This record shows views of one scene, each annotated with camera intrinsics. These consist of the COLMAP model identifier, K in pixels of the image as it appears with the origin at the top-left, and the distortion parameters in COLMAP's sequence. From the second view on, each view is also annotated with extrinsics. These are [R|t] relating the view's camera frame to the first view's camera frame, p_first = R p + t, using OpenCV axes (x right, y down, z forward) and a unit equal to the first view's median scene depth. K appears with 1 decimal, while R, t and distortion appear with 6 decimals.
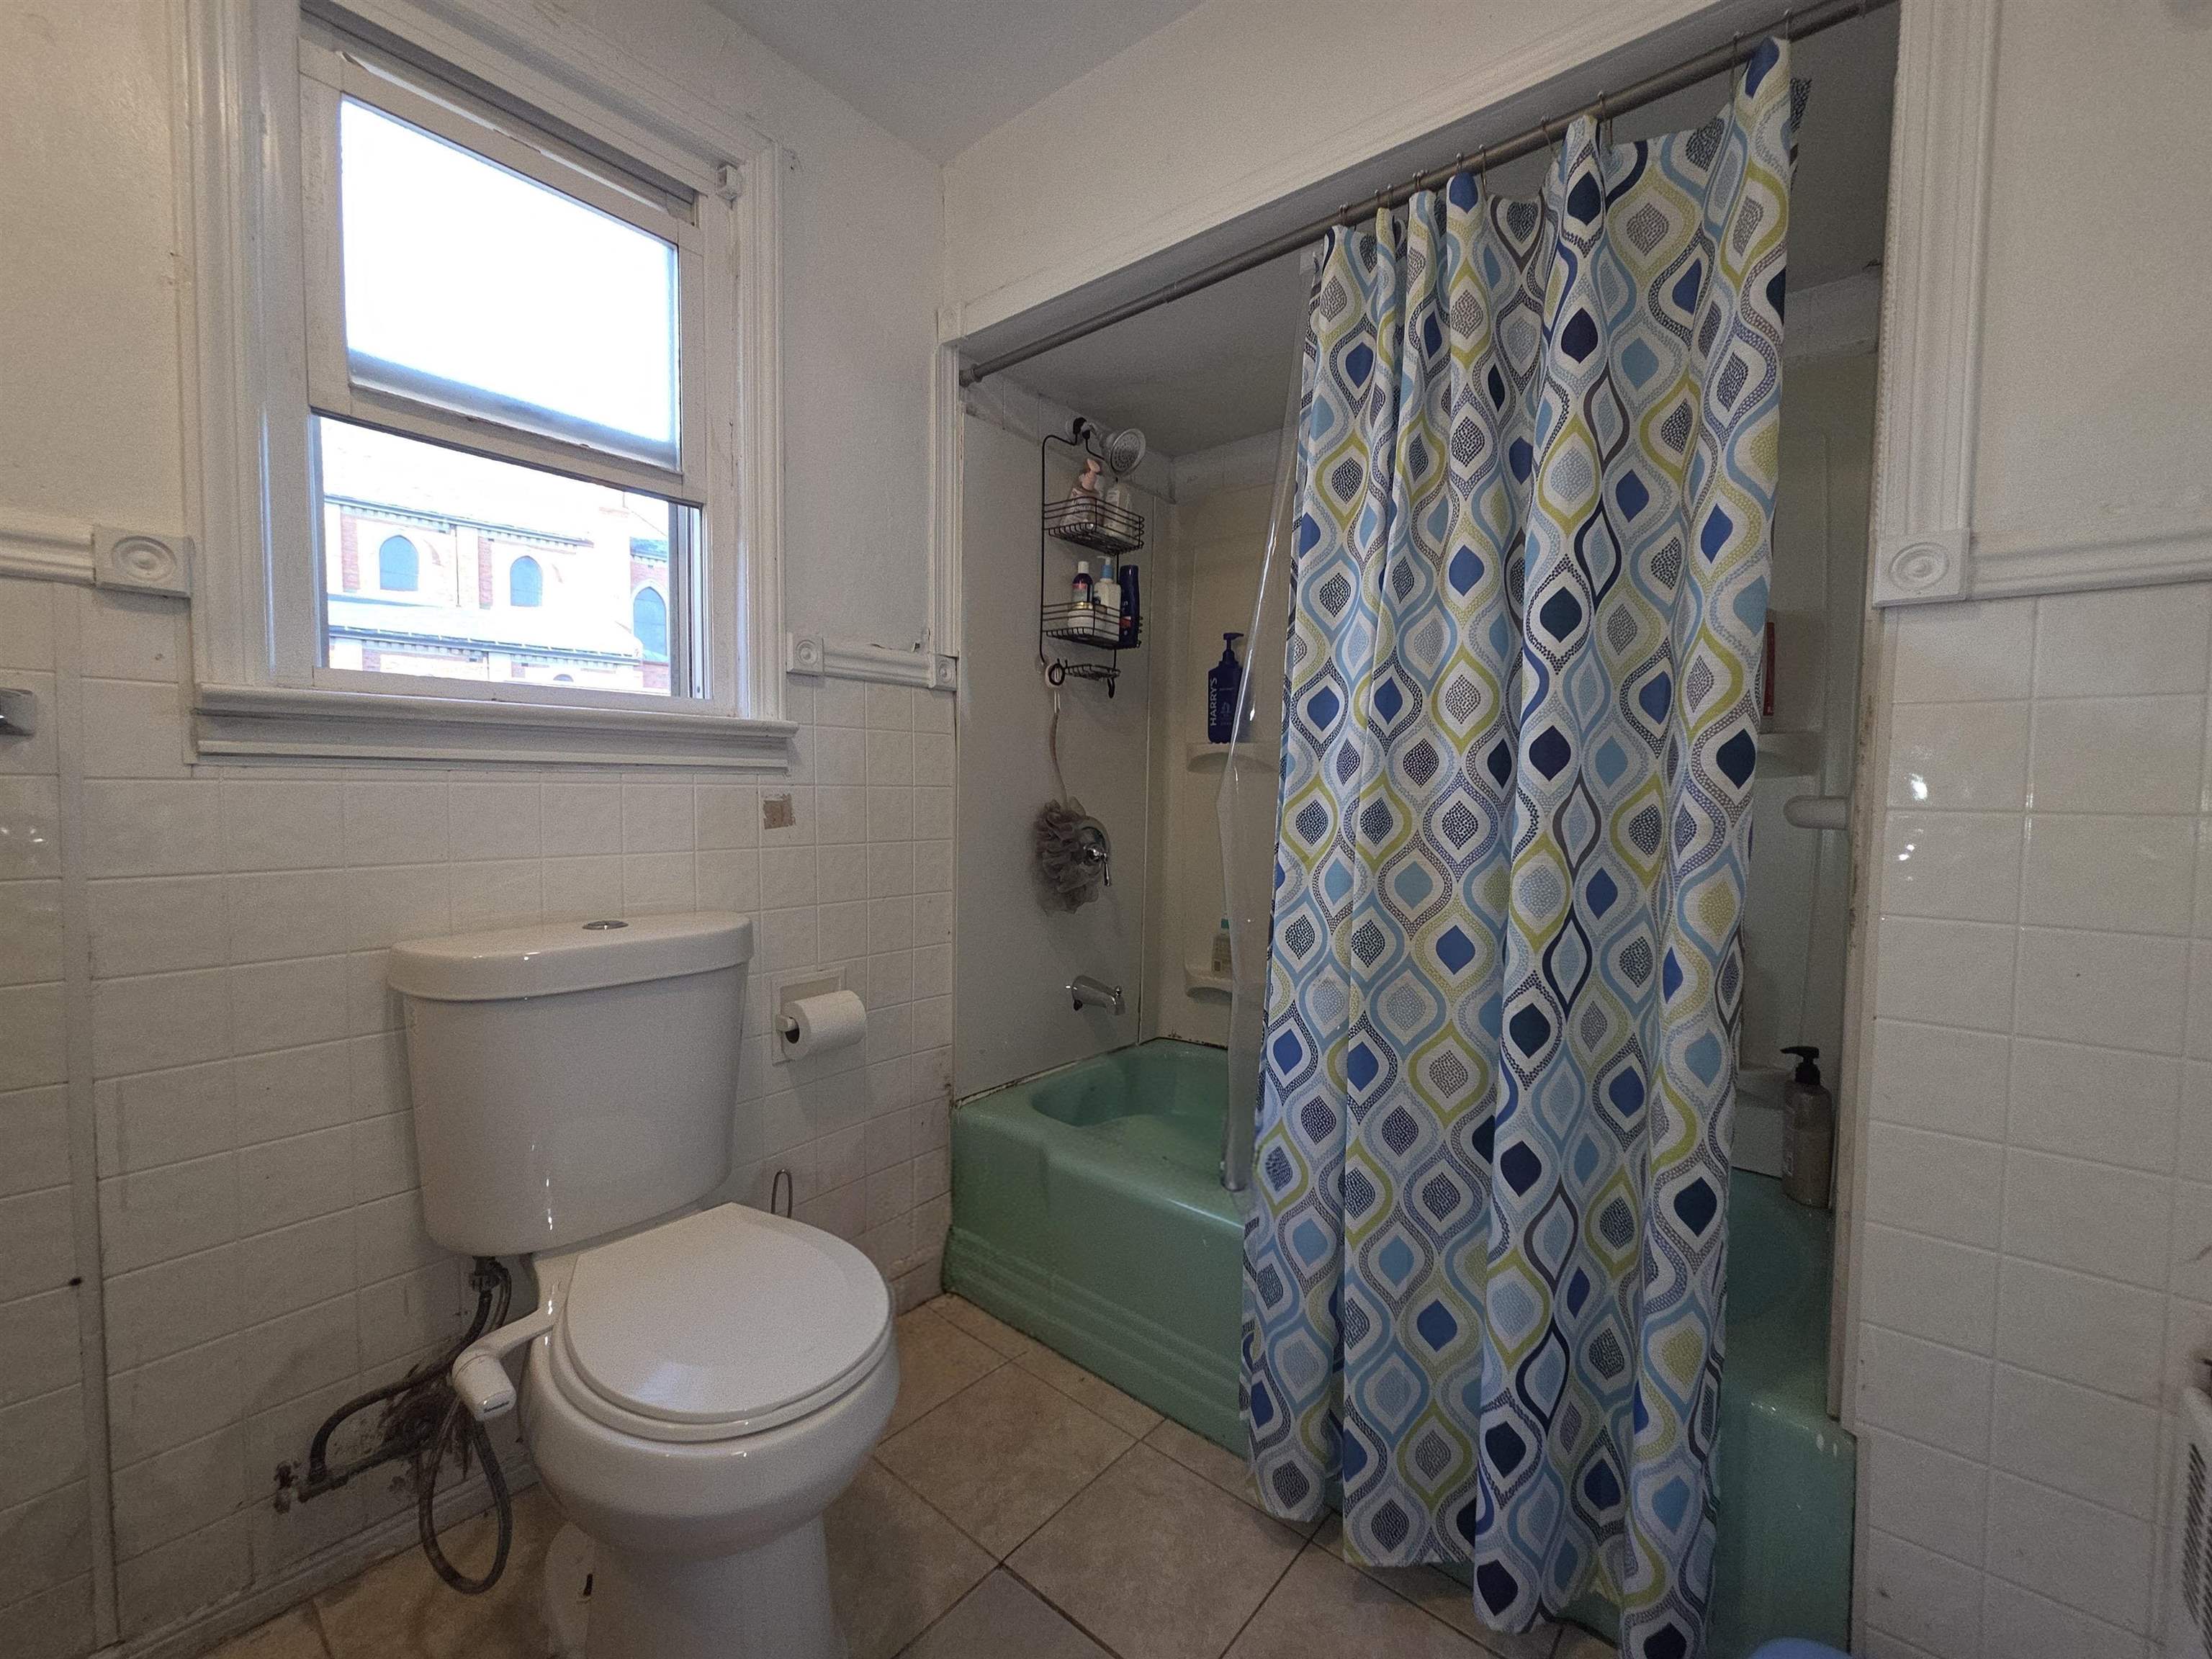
lens RADIAL K [[907.4, 0, 1134.9], [0, 907.4, 860.6], [0, 0, 1]] dist [0.009148, -0.002996]
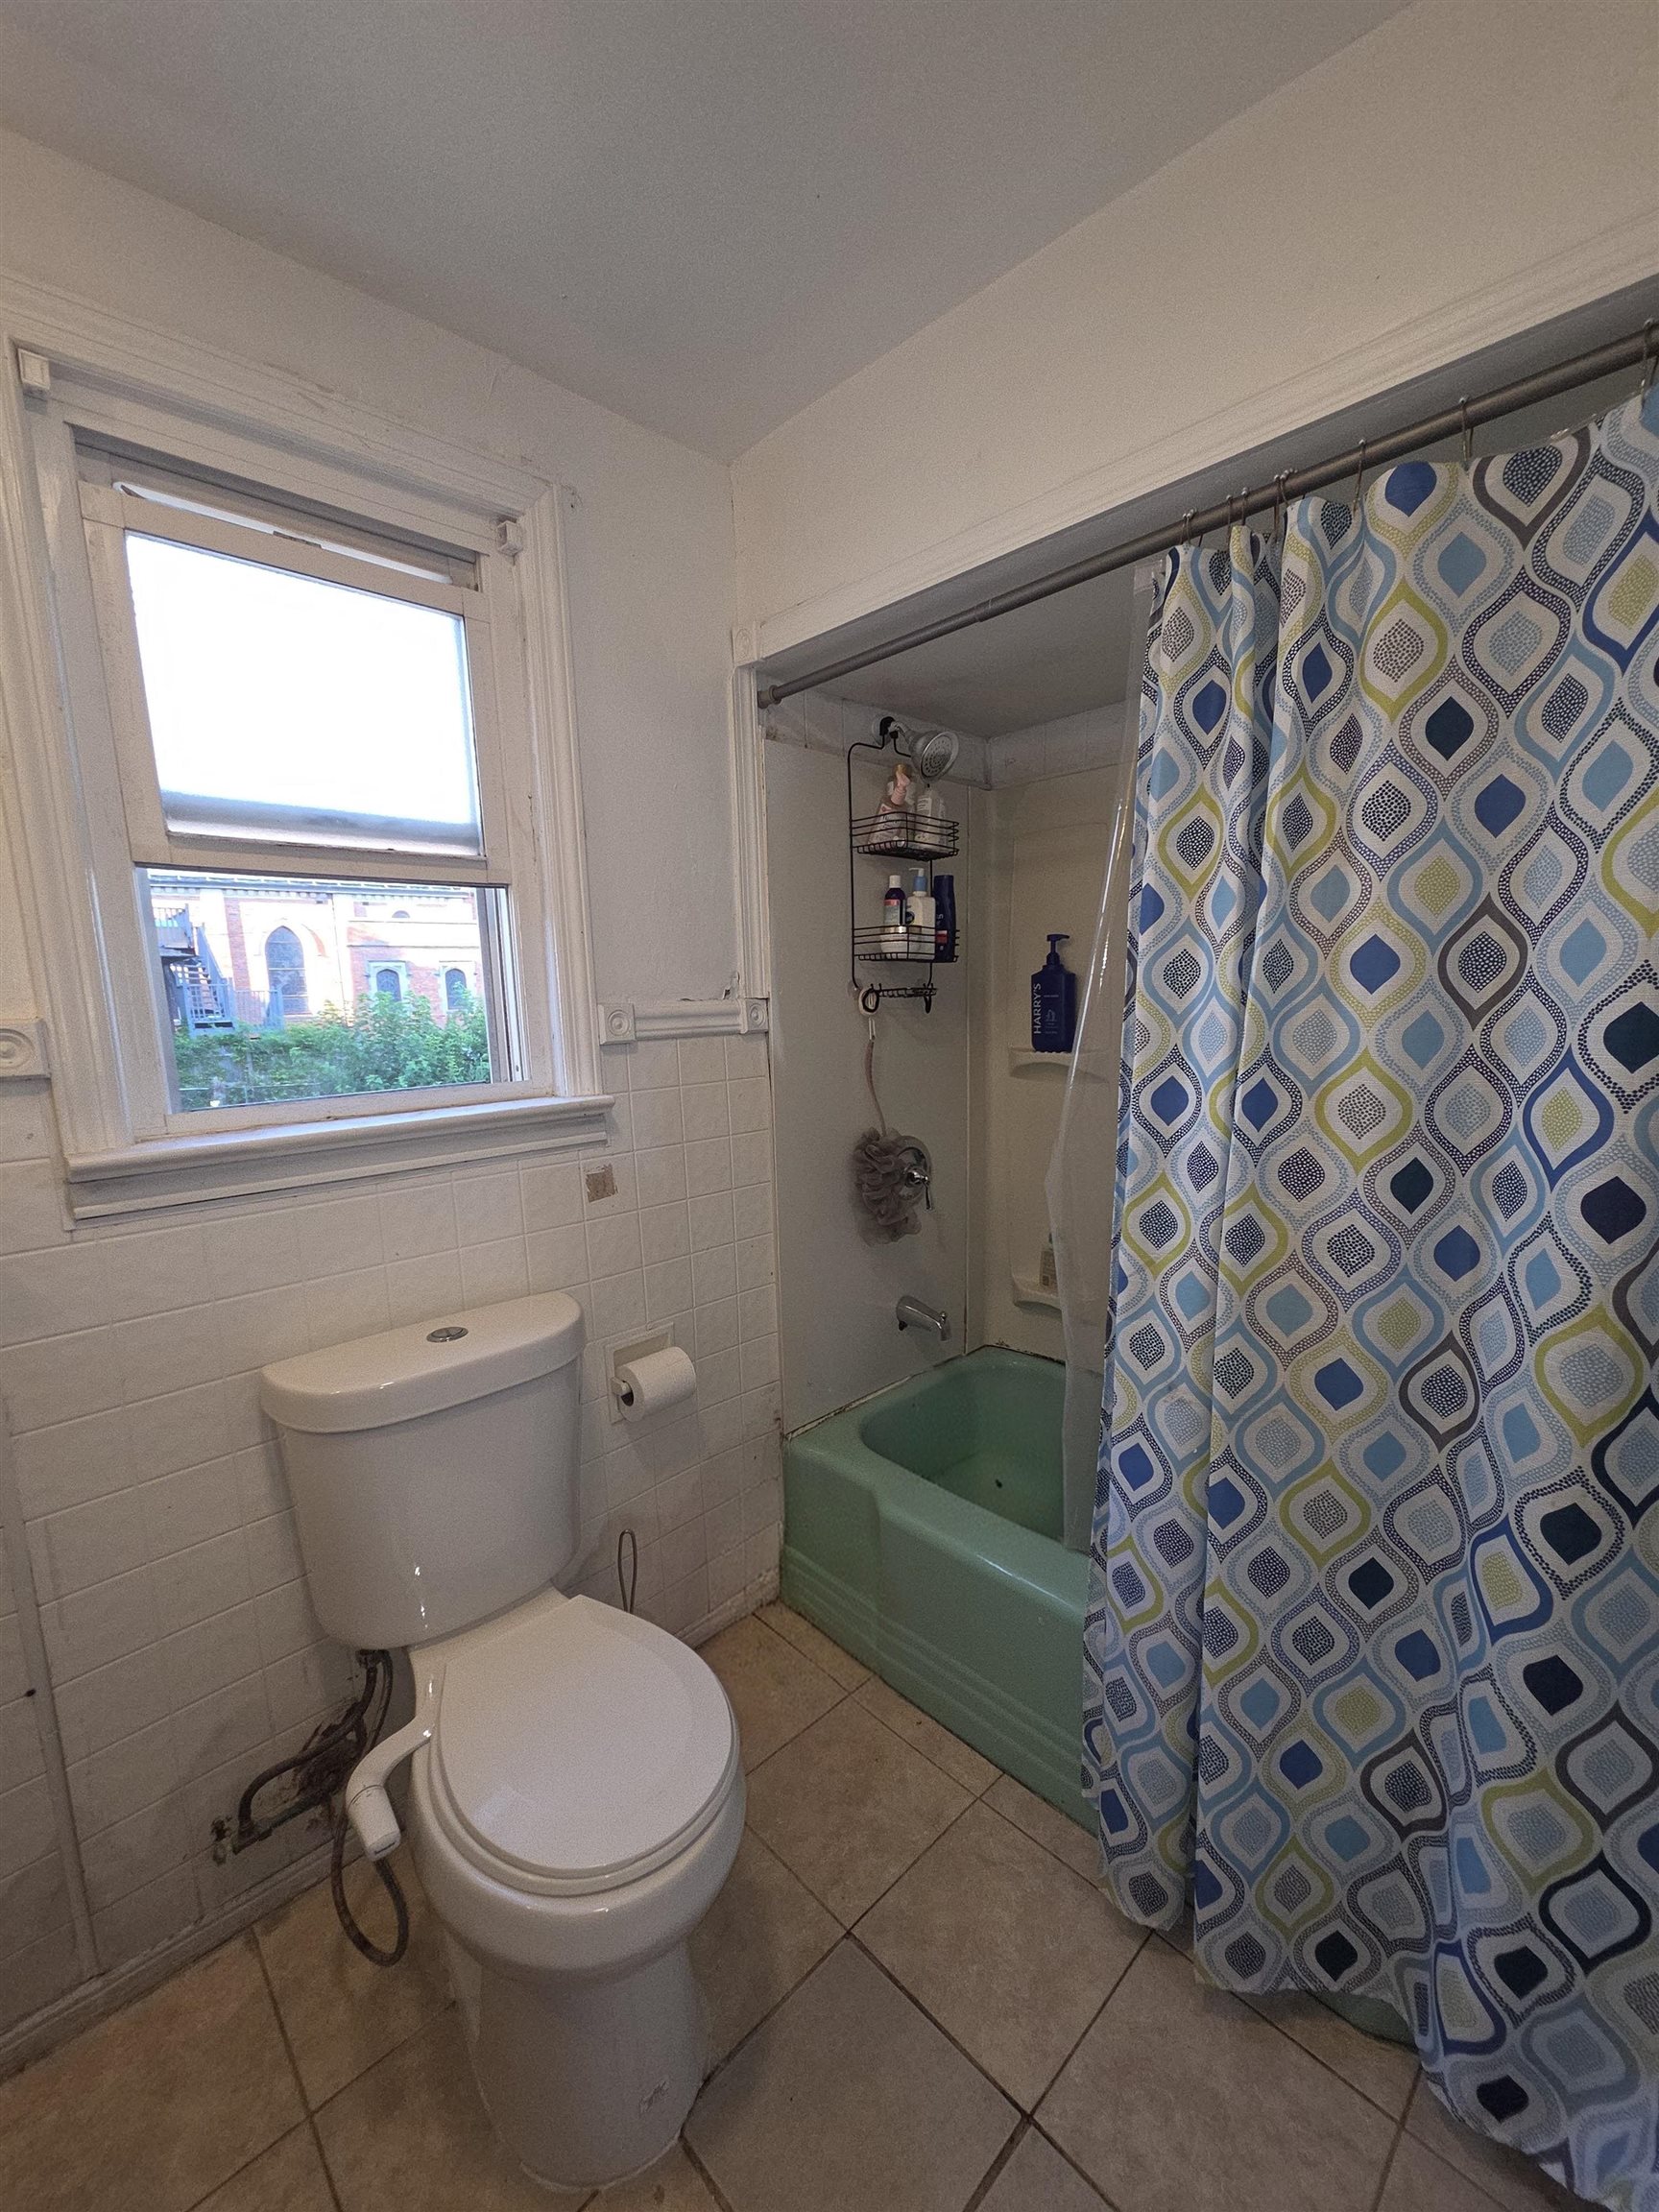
lens RADIAL K [[907.4, 0, 838.0], [0, 907.4, 1127.6], [0, 0, 1]] dist [0.009148, -0.002996]
pose [[0.992254, -0.027059, -0.121243, -0.011555], [0.038645, 0.994798, 0.094257, -0.230661], [0.118062, -0.098212, 0.988138, 0.054645]]
